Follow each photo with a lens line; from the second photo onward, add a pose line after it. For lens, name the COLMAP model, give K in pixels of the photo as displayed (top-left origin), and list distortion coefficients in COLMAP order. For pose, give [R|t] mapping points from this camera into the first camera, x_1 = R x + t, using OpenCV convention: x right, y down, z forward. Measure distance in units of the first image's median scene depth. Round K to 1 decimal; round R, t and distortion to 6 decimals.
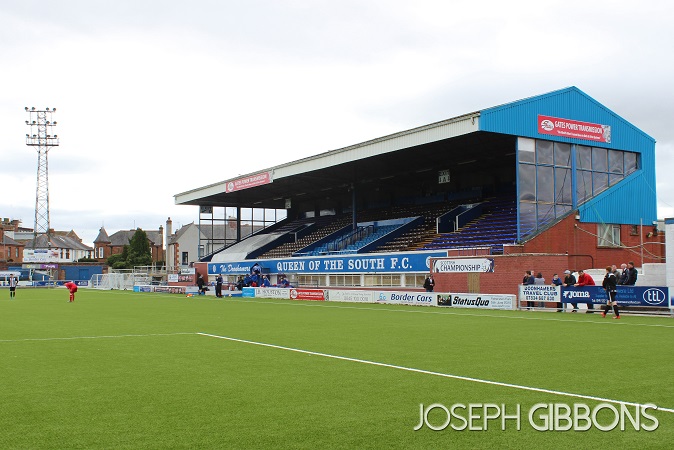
lens RADIAL K [[774.8, 0, 330.2], [0, 774.8, 233.5], [0, 0, 1]] dist [-0.080058, 0.000000]
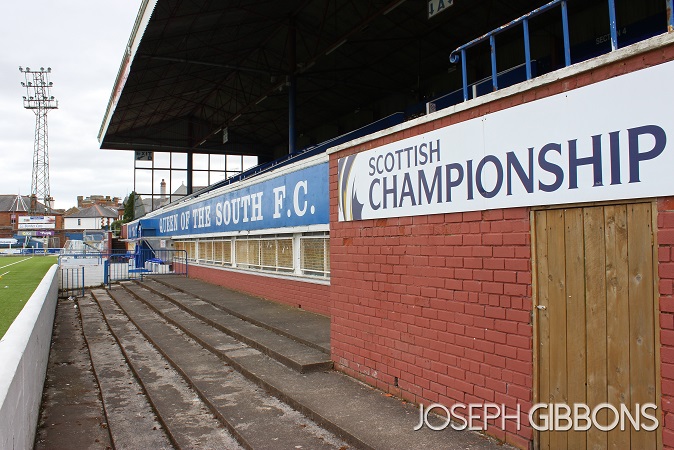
lens RADIAL K [[579.0, 0, 323.7], [0, 579.0, 215.0], [0, 0, 1]] dist [-0.119473, 0.068353]
pose [[0.993646, -0.009701, -0.112132, 0.124052], [0.010535, 0.999921, 0.006844, 0.040492], [0.112057, -0.007982, 0.993670, 0.725287]]
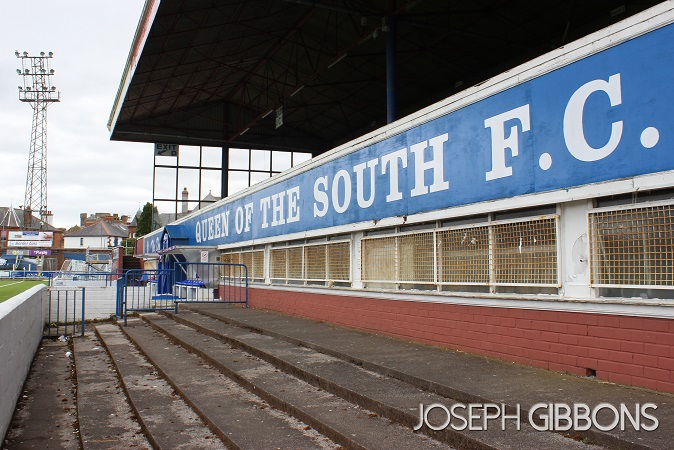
lens RADIAL K [[666.0, 0, 331.5], [0, 666.0, 206.5], [0, 0, 1]] dist [-0.098069, 0.000000]
pose [[0.987805, -0.006917, -0.155543, 0.065586], [0.000040, 0.999024, -0.044176, 0.054383], [0.155697, 0.043631, 0.986841, 0.829991]]
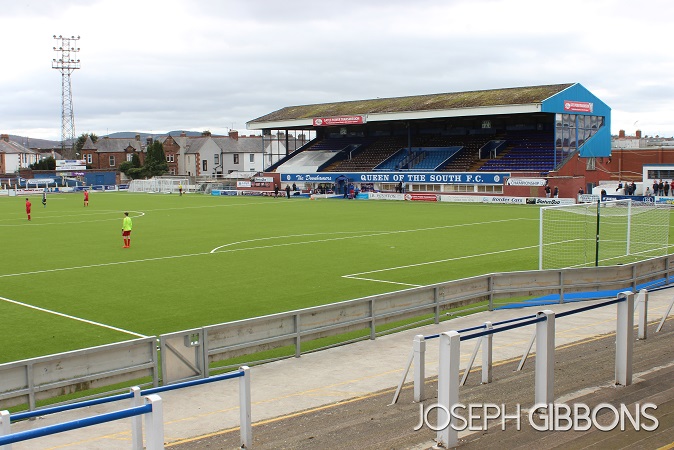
lens RADIAL K [[855.8, 0, 313.8], [0, 855.8, 231.4], [0, 0, 1]] dist [-0.093014, 0.000000]
pose [[0.976114, -0.029914, 0.215189, -0.637177], [0.000439, 0.990745, 0.135735, -0.098101], [-0.217258, -0.132399, 0.967093, -0.738244]]
